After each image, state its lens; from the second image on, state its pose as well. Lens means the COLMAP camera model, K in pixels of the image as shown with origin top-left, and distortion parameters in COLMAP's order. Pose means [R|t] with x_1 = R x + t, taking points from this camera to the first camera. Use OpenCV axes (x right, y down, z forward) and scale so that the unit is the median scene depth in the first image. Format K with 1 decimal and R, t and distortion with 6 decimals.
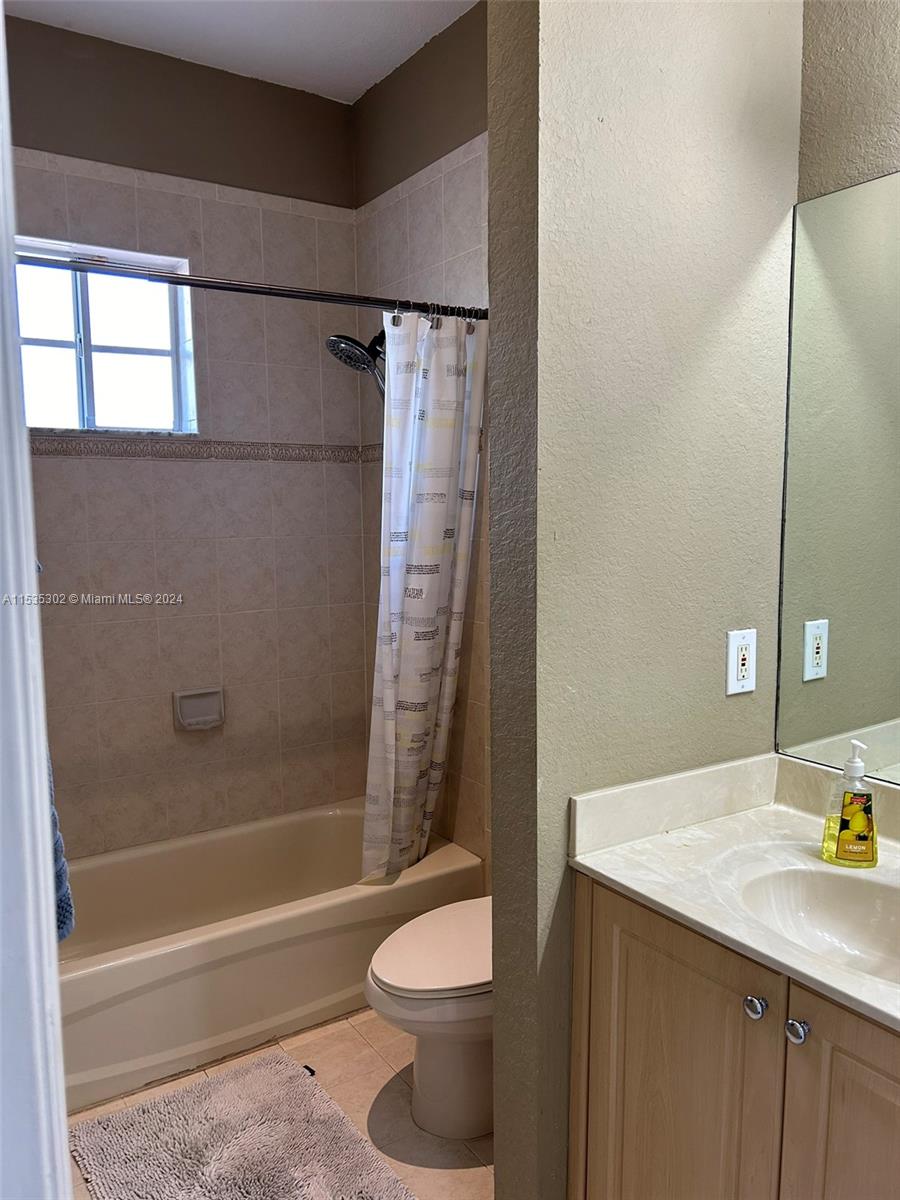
lens RADIAL K [[895.5, 0, 450.0], [0, 895.5, 600.0], [0, 0, 1]] dist [0.038894, -0.051371]
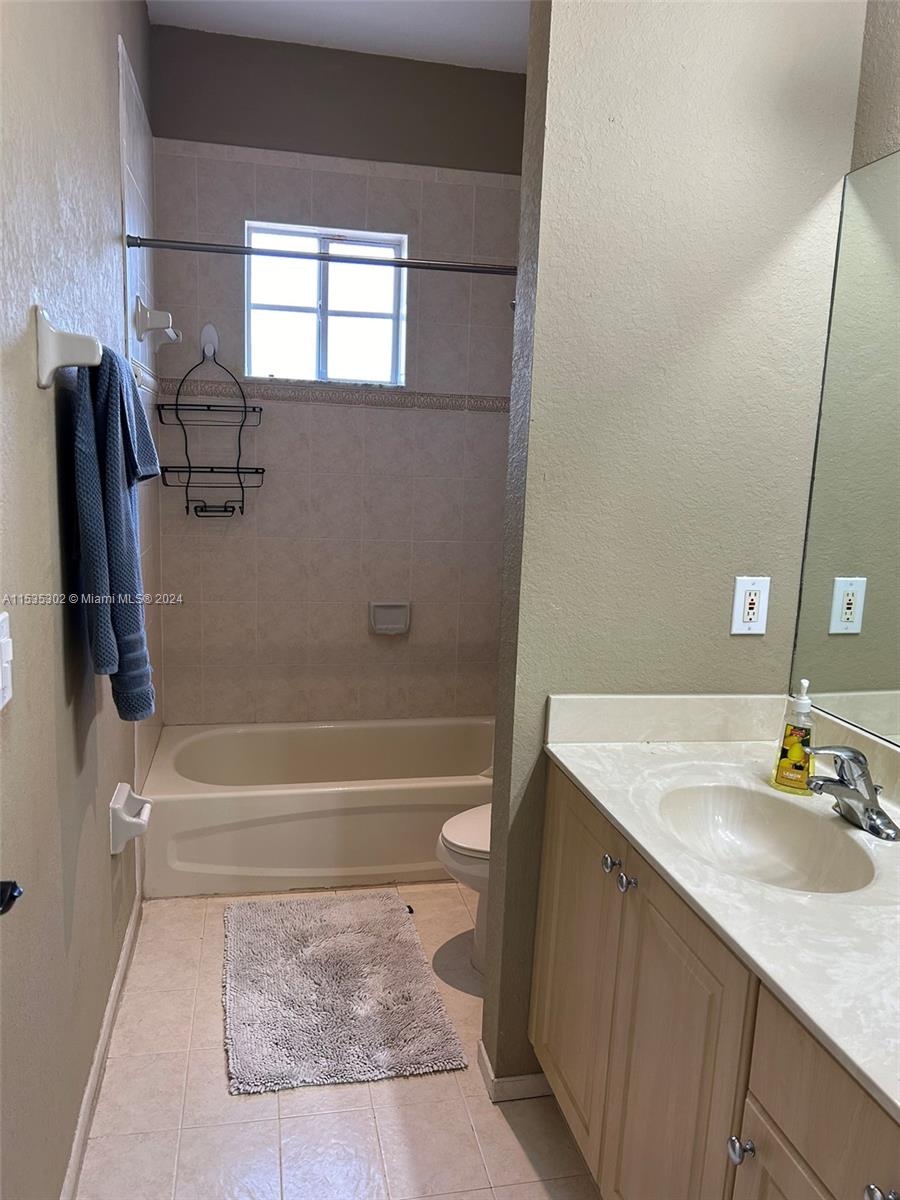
lens RADIAL K [[893.8, 0, 450.0], [0, 893.8, 600.0], [0, 0, 1]] dist [0.060377, -0.090616]
pose [[0.930528, 0.102272, -0.351650, 0.366658], [-0.084451, 0.994260, 0.065692, 0.020616], [0.356350, -0.031431, 0.933824, -0.149845]]
